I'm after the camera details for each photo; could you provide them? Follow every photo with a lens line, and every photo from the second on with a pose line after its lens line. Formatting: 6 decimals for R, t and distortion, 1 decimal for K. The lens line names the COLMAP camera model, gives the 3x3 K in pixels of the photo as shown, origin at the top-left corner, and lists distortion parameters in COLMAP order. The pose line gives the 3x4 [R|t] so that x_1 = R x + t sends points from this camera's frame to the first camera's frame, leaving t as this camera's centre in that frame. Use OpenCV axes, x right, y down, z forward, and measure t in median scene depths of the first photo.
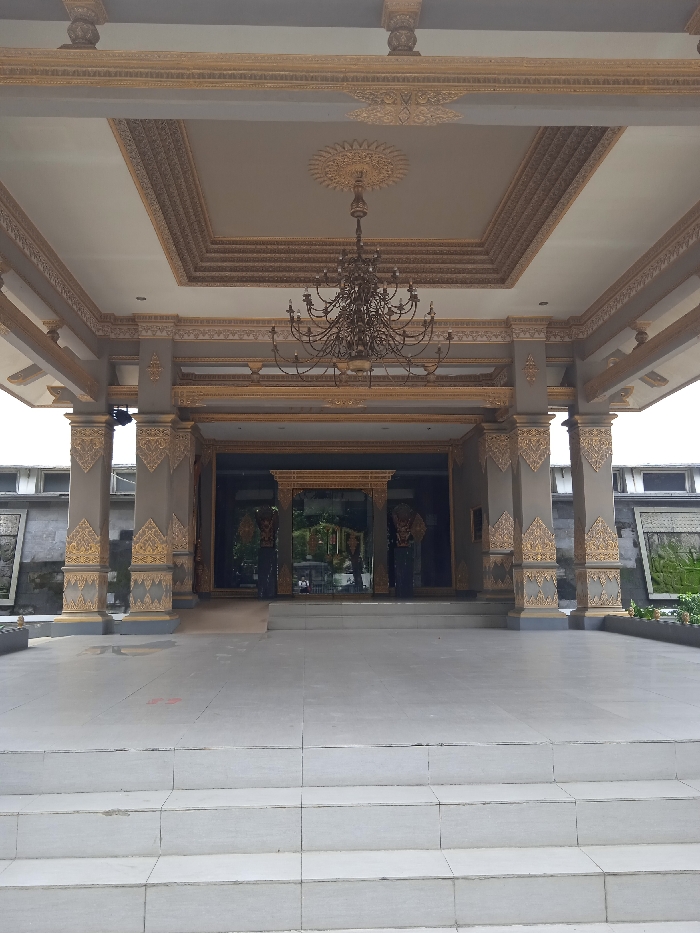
lens RADIAL K [[775.2, 0, 345.3], [0, 775.2, 466.4], [0, 0, 1]] dist [0.040985, -0.062383]
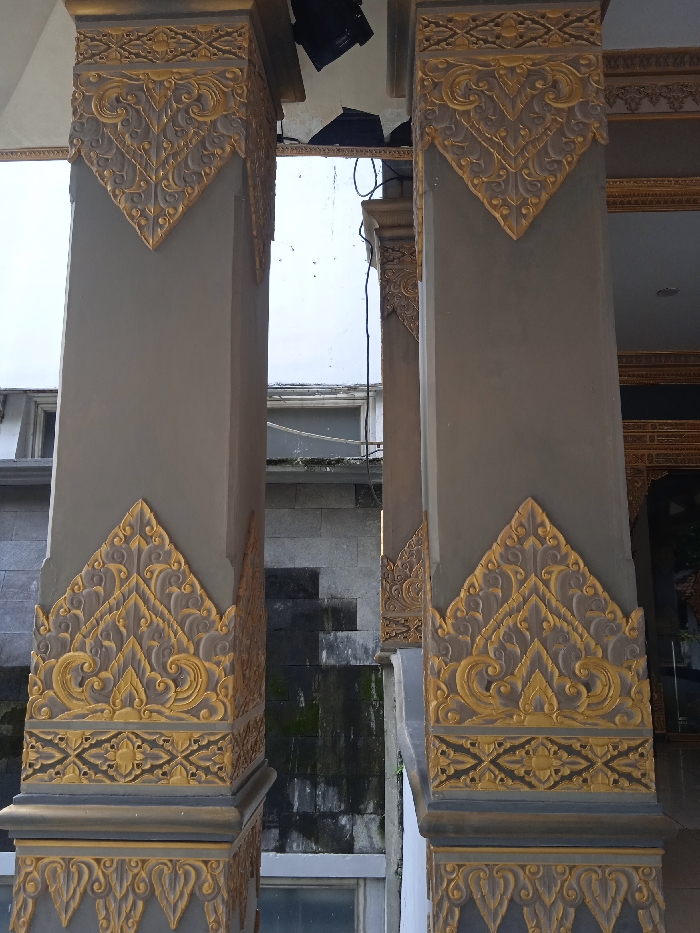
lens RADIAL K [[773.5, 0, 342.9], [0, 773.5, 467.2], [0, 0, 1]] dist [0.028502, -0.024666]
pose [[0.996120, -0.009992, -0.087434, -0.257862], [0.005989, 0.998927, -0.045928, 0.062793], [0.087799, 0.045226, 0.995111, 0.777934]]
